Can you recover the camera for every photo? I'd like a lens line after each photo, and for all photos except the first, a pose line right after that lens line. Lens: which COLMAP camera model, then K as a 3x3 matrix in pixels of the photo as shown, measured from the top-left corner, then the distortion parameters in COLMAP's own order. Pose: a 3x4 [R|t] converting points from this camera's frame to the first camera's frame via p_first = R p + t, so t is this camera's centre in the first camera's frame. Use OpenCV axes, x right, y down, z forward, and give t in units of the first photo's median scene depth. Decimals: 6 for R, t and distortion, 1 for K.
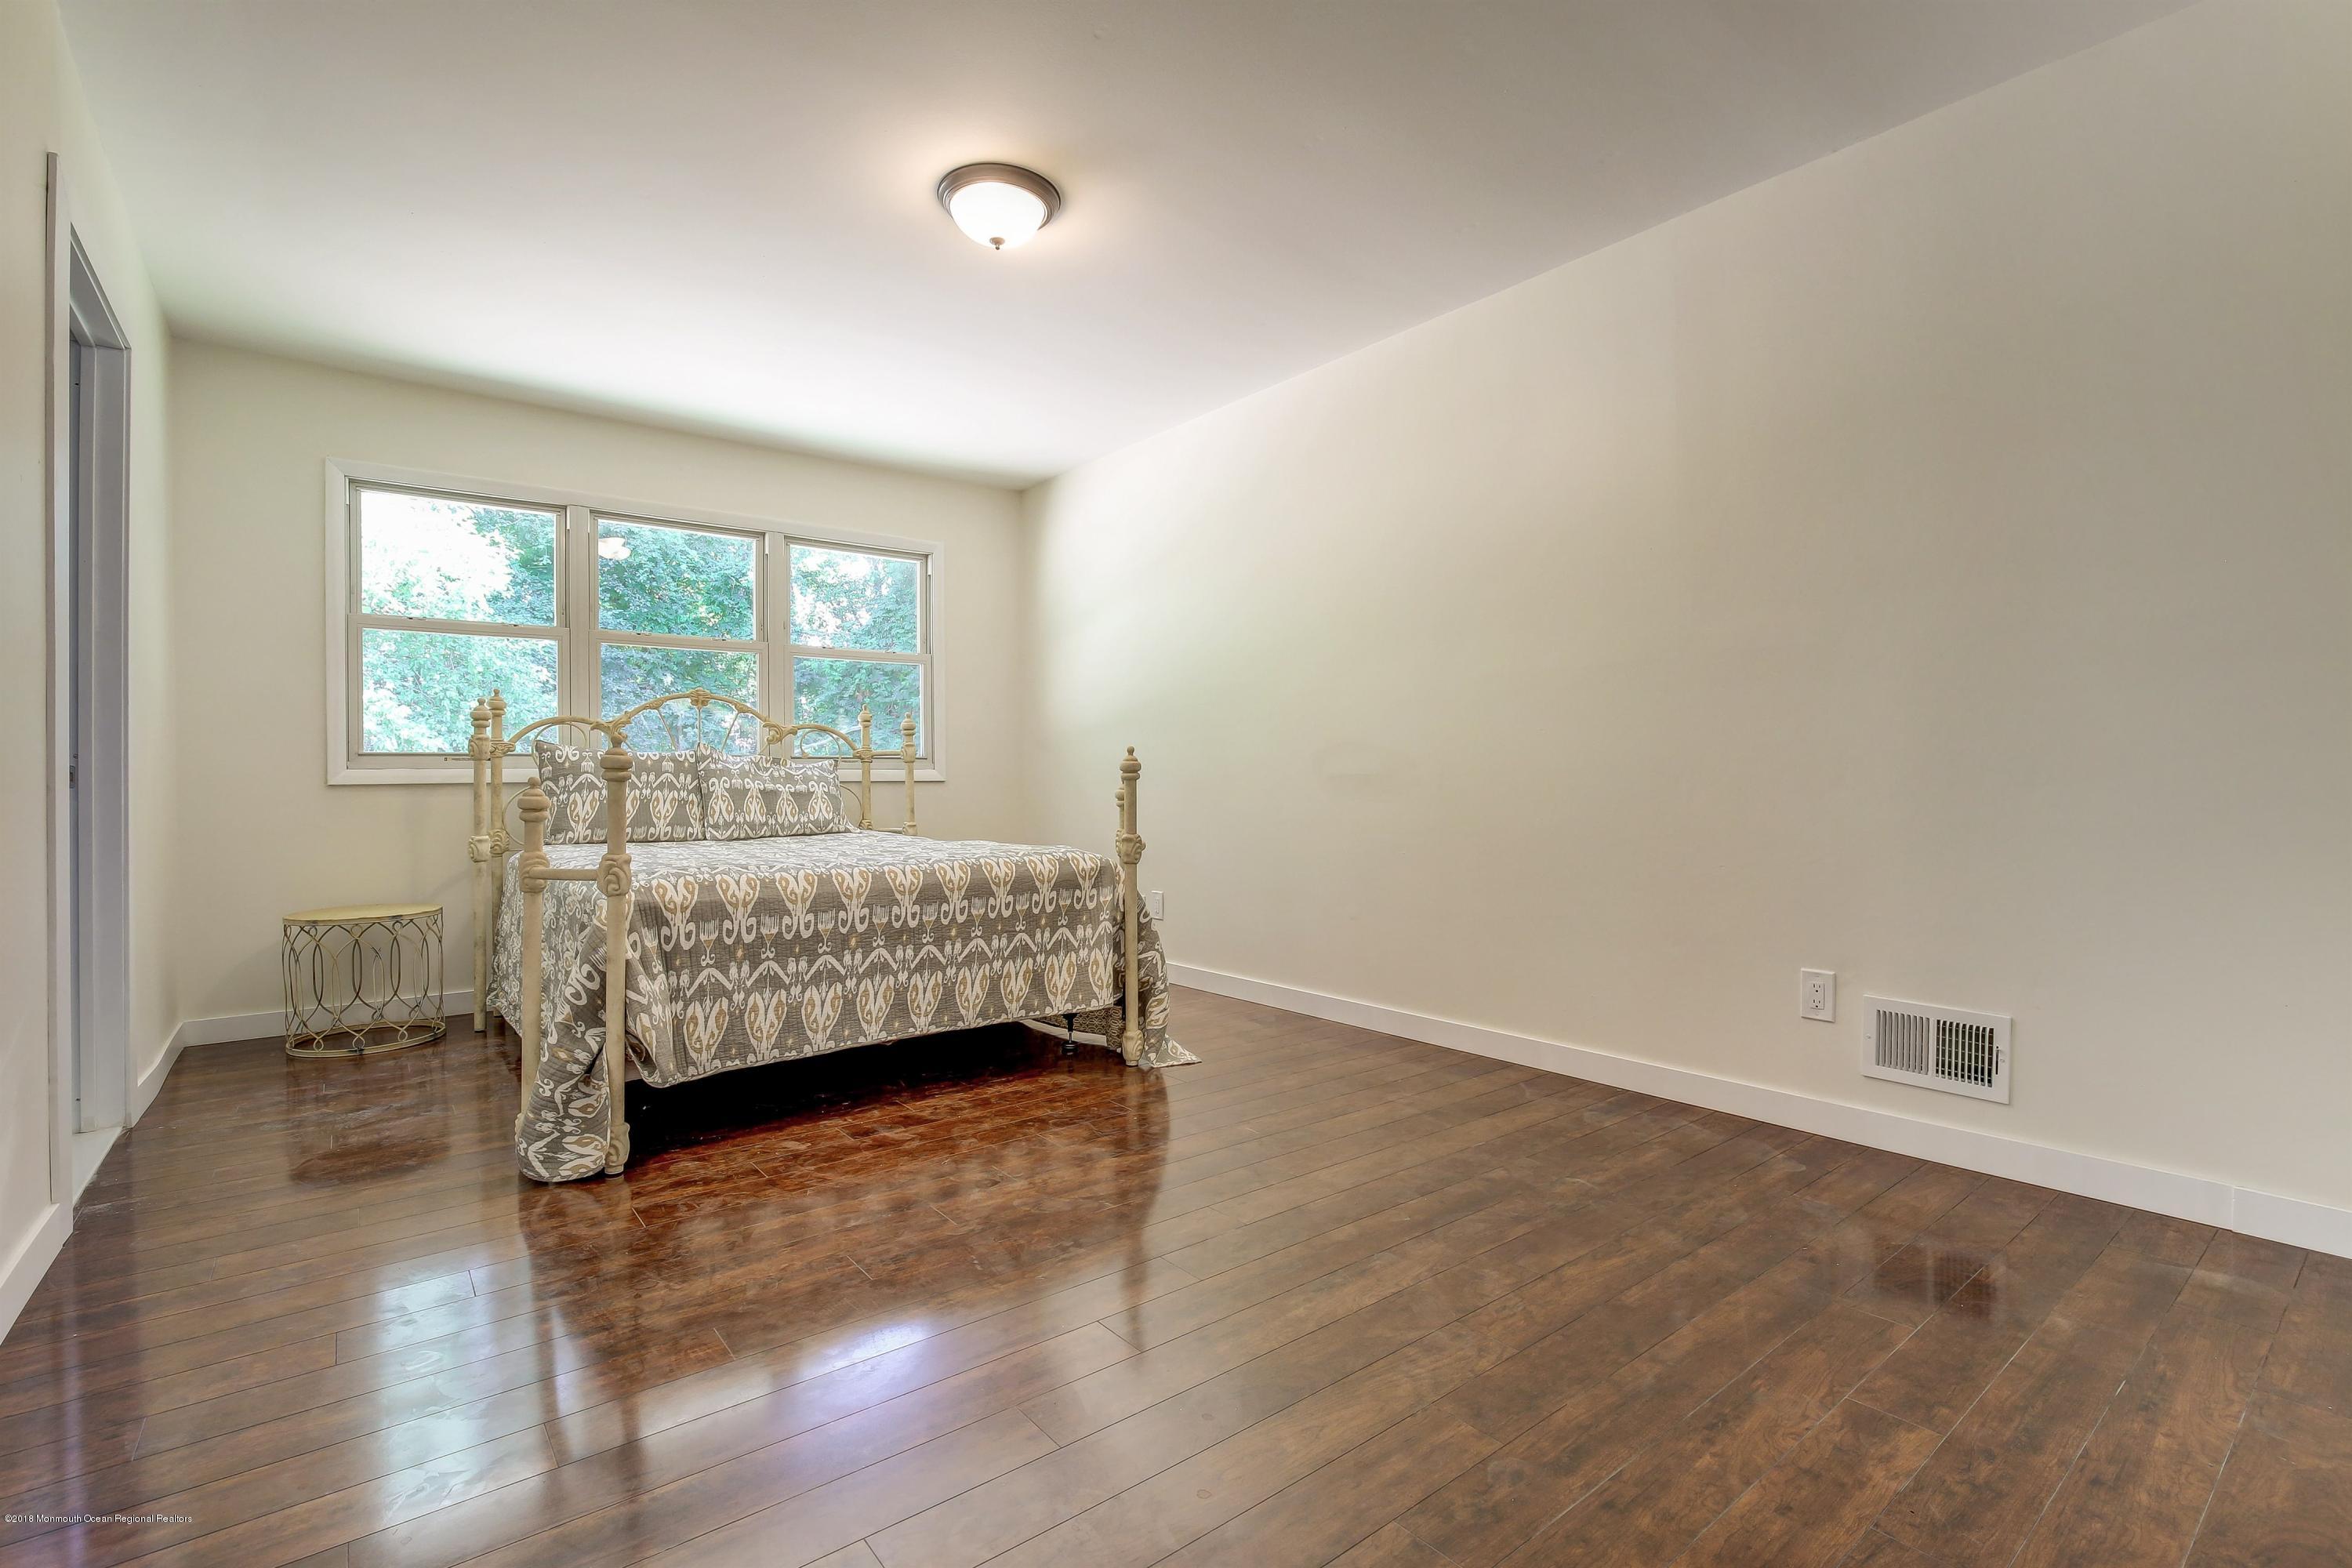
lens RADIAL K [[1088.2, 0, 1181.2], [0, 1088.2, 780.2], [0, 0, 1]] dist [-0.017262, 0.002659]
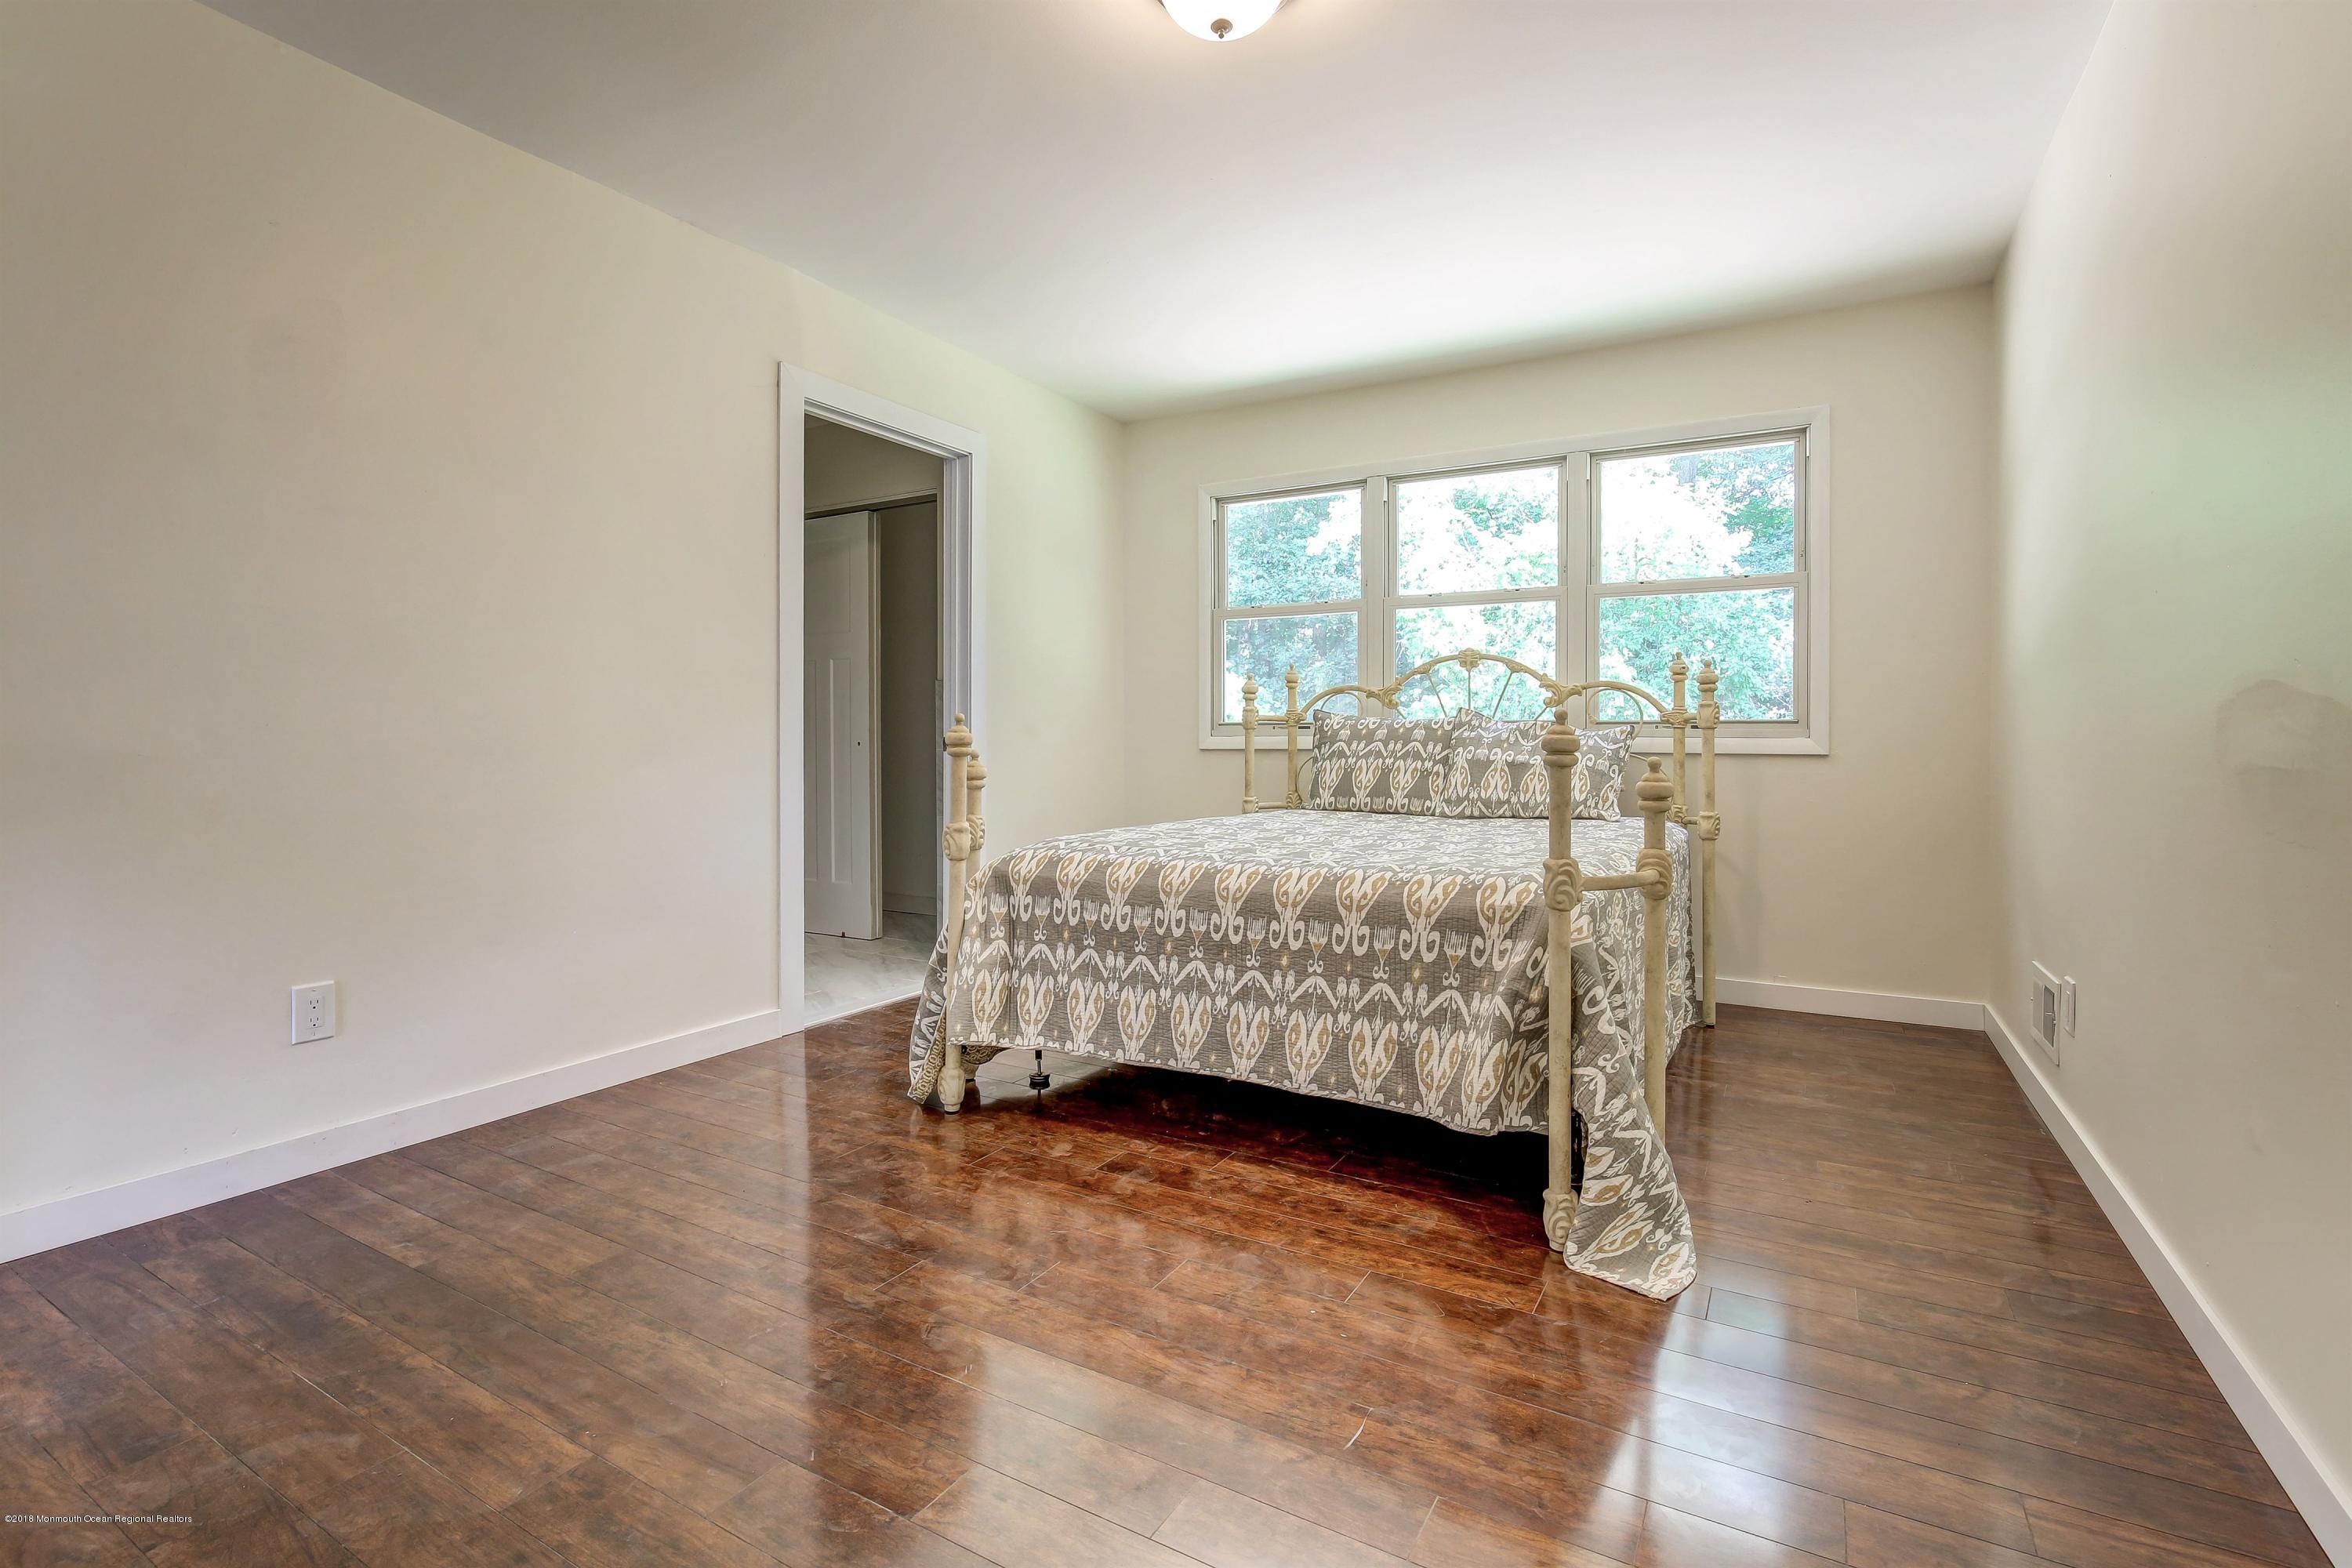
lens RADIAL K [[1088.2, 0, 1157.6], [0, 1088.2, 746.1], [0, 0, 1]] dist [-0.017262, 0.002659]
pose [[0.354409, 0.014496, -0.934978, 0.468338], [-0.005540, 0.999895, 0.013403, -0.020149], [0.935074, 0.000430, 0.354452, 0.646703]]
